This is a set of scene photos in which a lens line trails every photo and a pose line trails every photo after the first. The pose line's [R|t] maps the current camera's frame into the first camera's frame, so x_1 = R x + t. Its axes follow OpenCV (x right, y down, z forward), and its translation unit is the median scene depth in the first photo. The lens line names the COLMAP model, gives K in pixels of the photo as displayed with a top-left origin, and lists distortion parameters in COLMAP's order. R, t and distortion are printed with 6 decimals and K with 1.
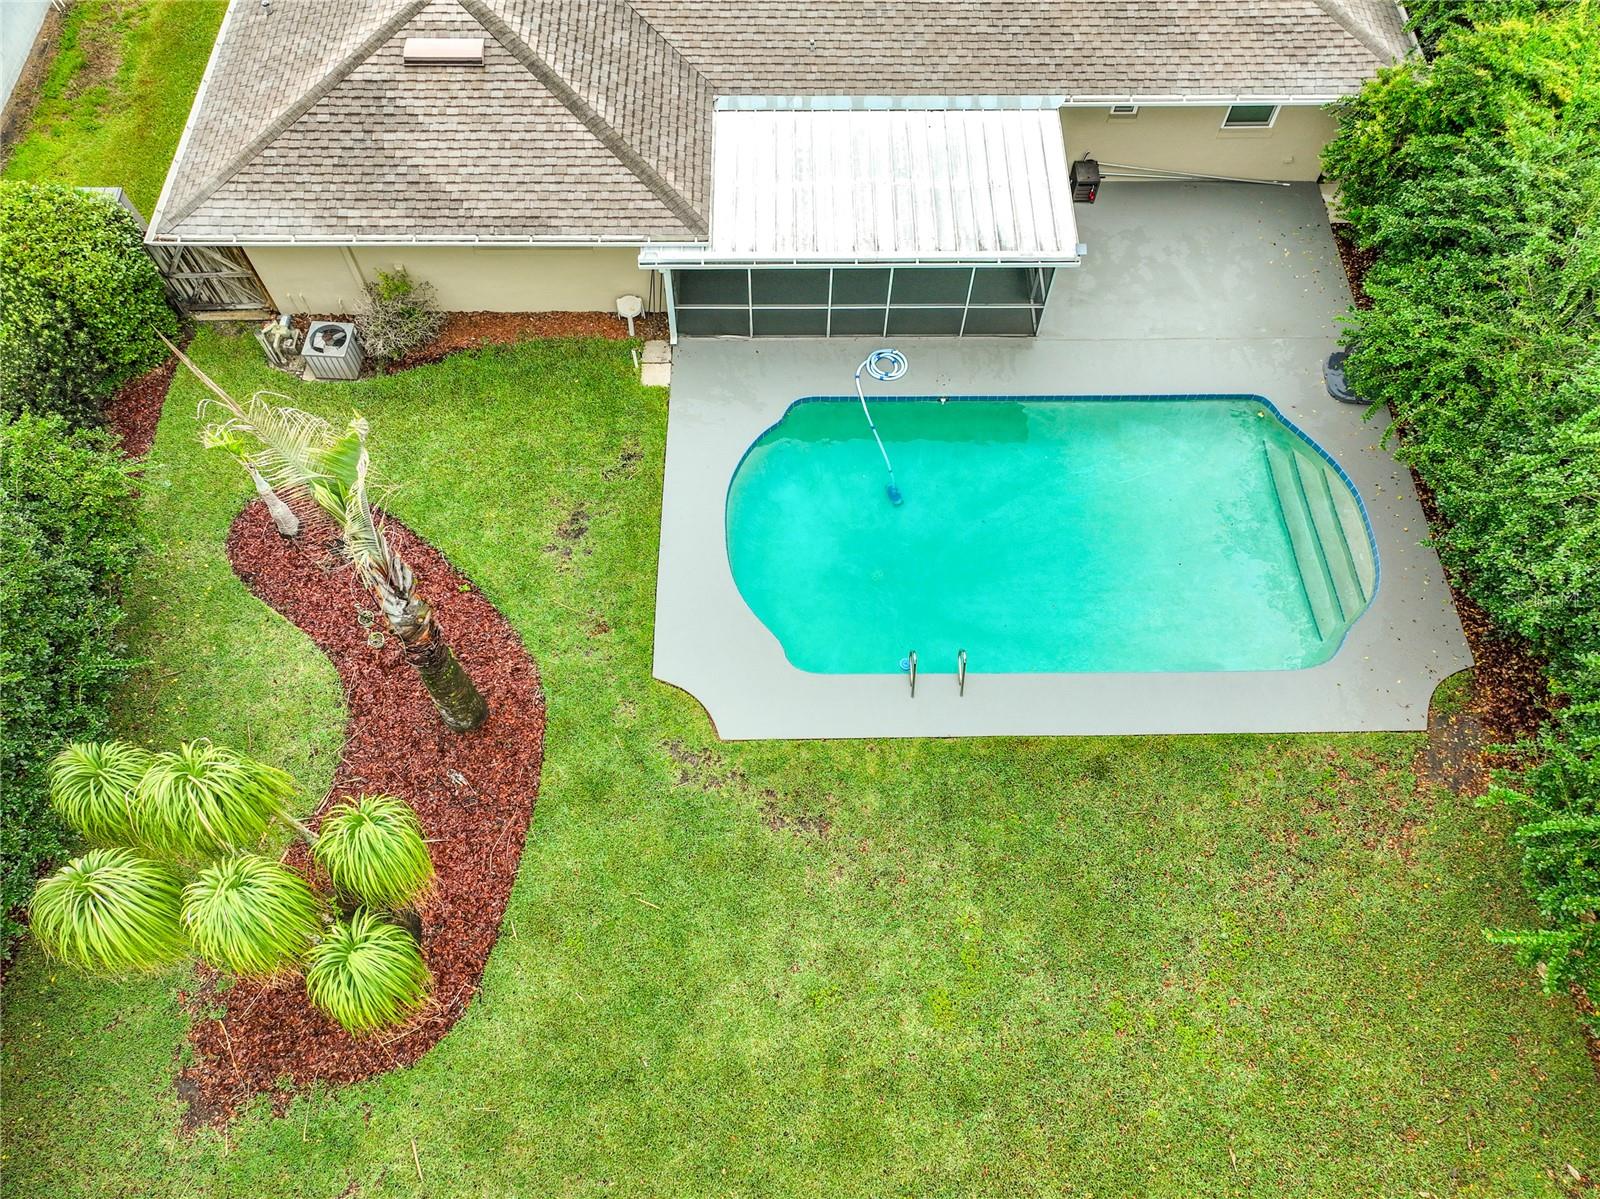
lens RADIAL K [[1116.2, 0, 800.0], [0, 1116.2, 599.5], [0, 0, 1]] dist [-0.006234, 0.029486]
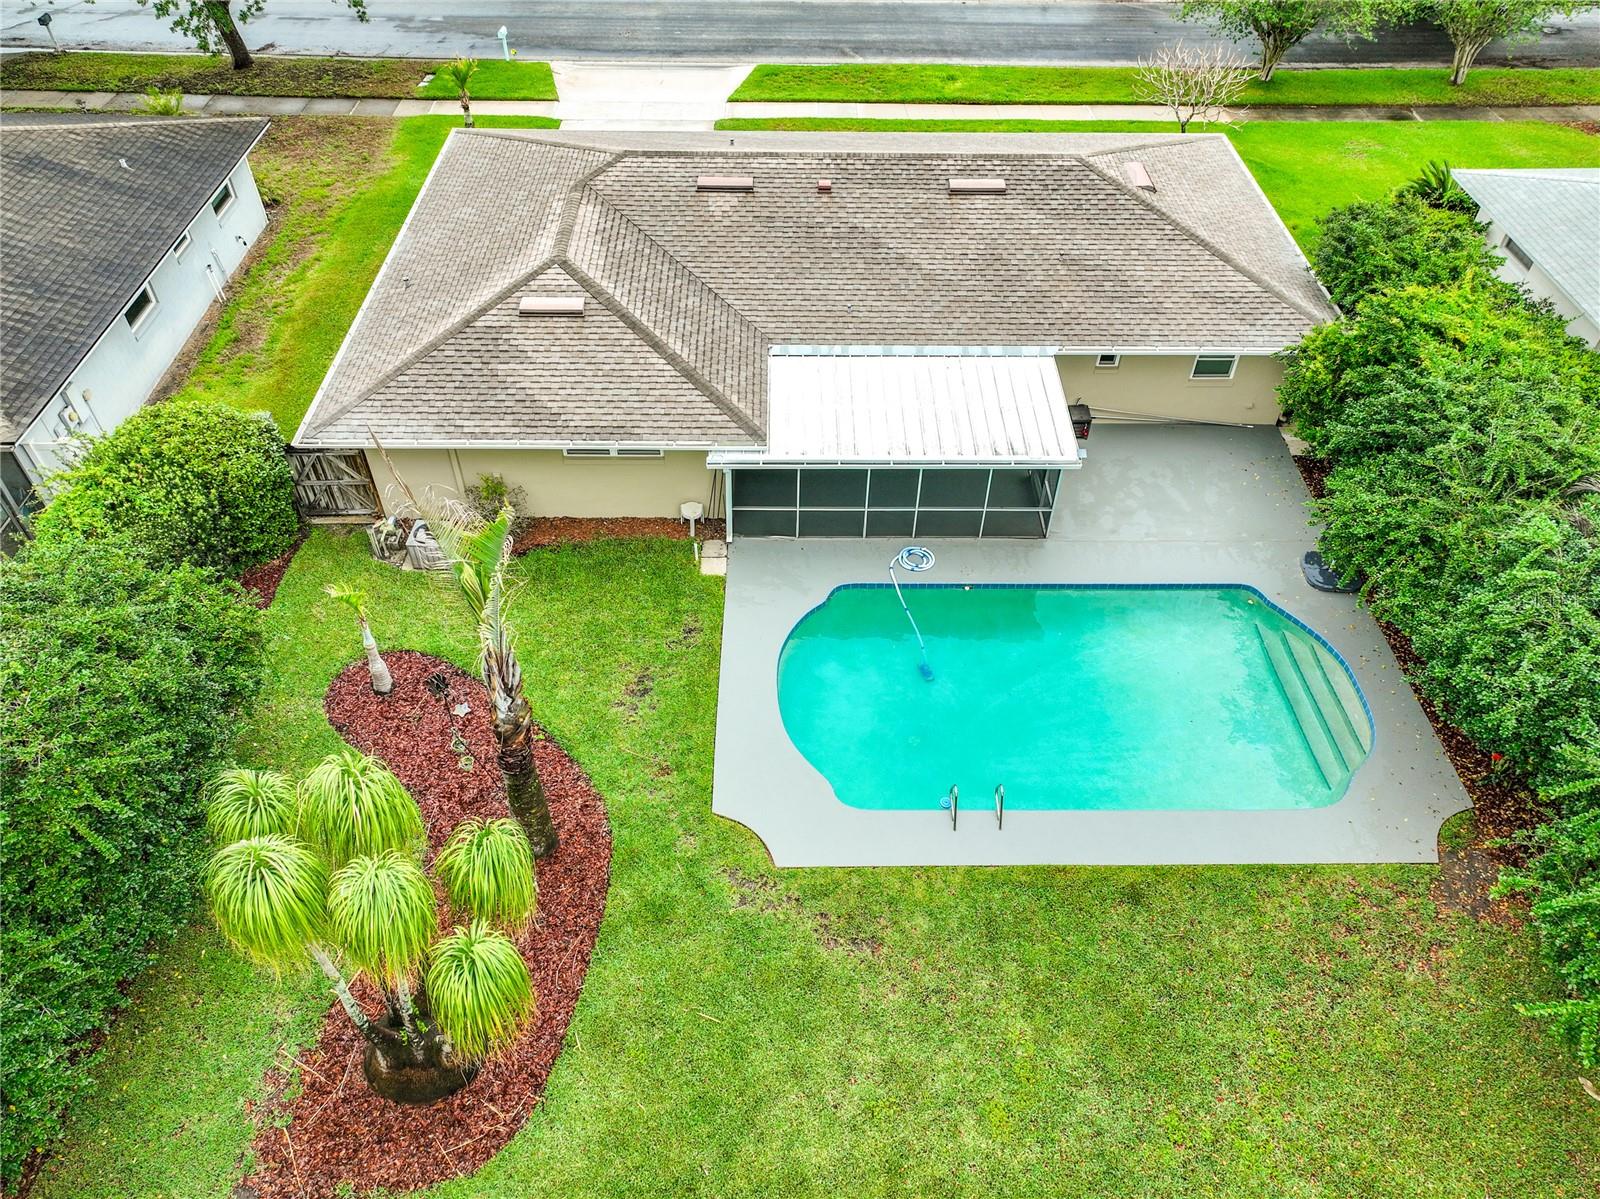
lens RADIAL K [[1116.2, 0, 800.0], [0, 1116.2, 599.5], [0, 0, 1]] dist [-0.006234, 0.029486]
pose [[0.999993, 0.003400, 0.001508, -0.048515], [-0.002828, 0.958410, -0.285380, 0.175275], [-0.002415, 0.285374, 0.958413, -0.088416]]
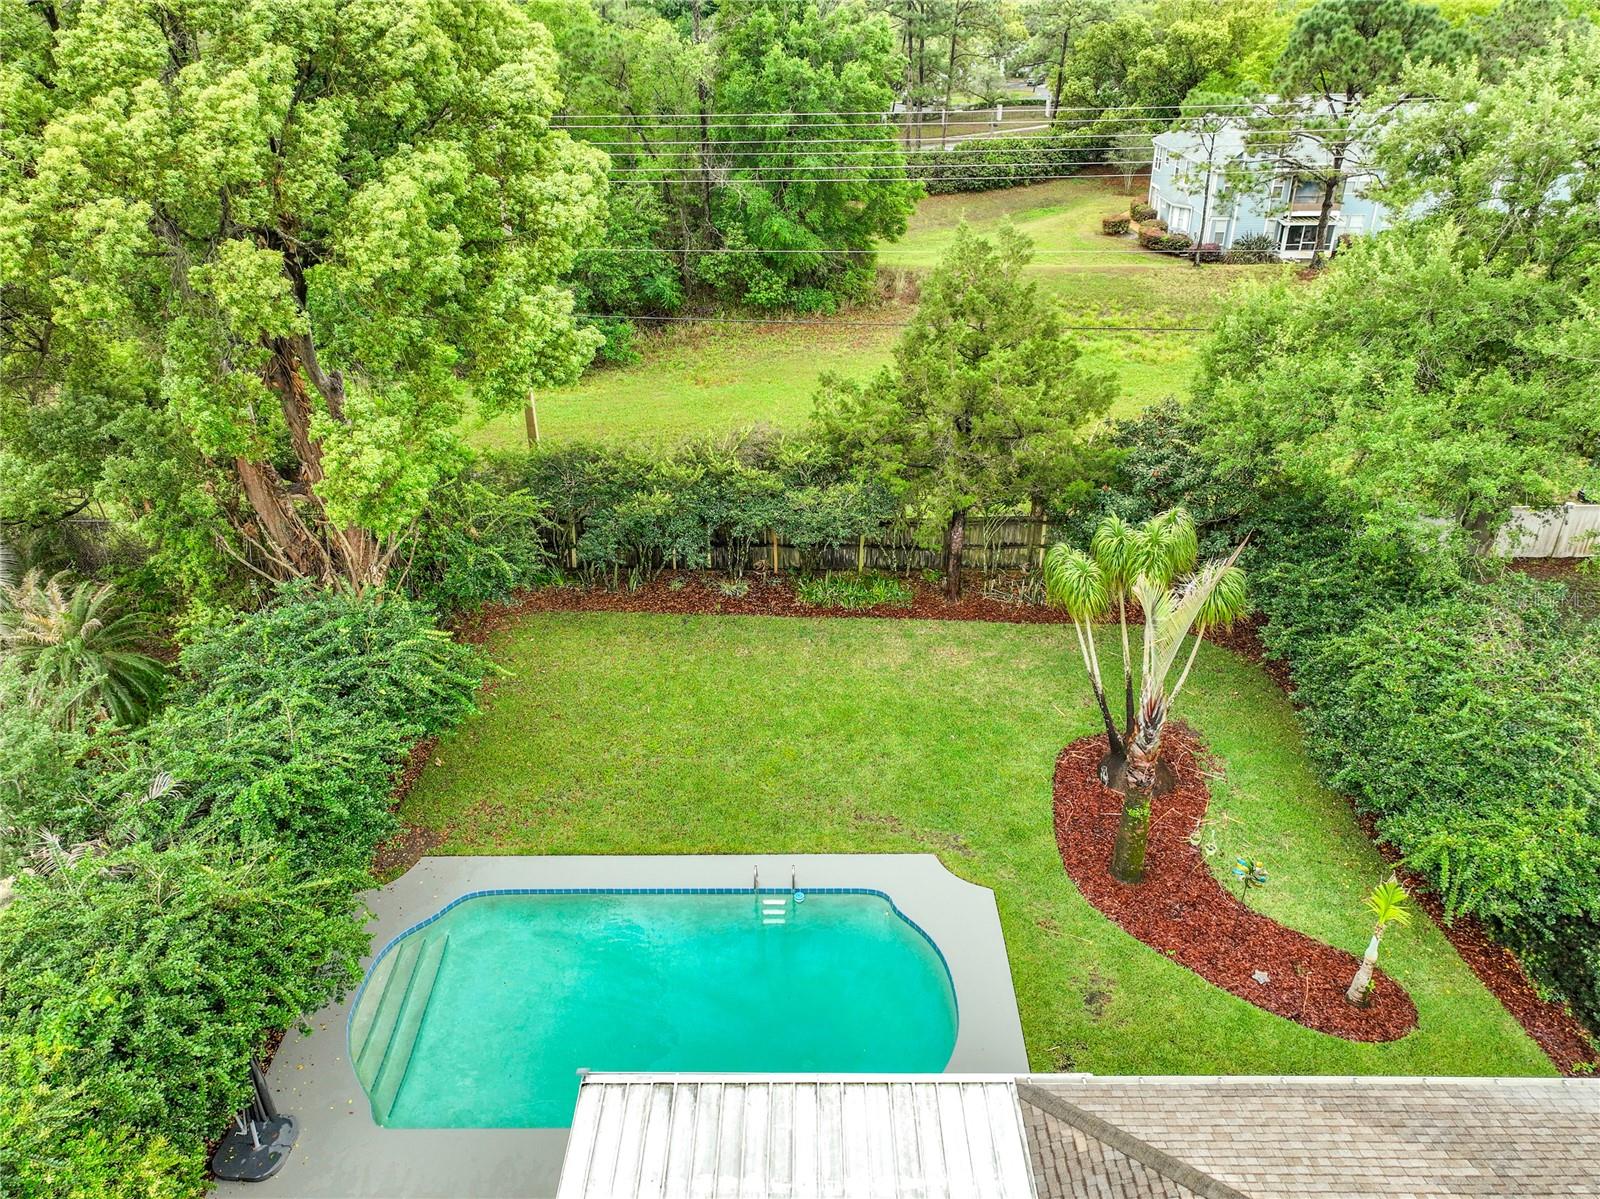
lens RADIAL K [[1116.2, 0, 800.0], [0, 1116.2, 599.5], [0, 0, 1]] dist [-0.006234, 0.029486]
pose [[-0.999928, -0.011899, -0.001493, 0.096496], [-0.000669, -0.069006, 0.997616, -1.175701], [-0.011974, 0.997545, 0.068993, 0.566862]]
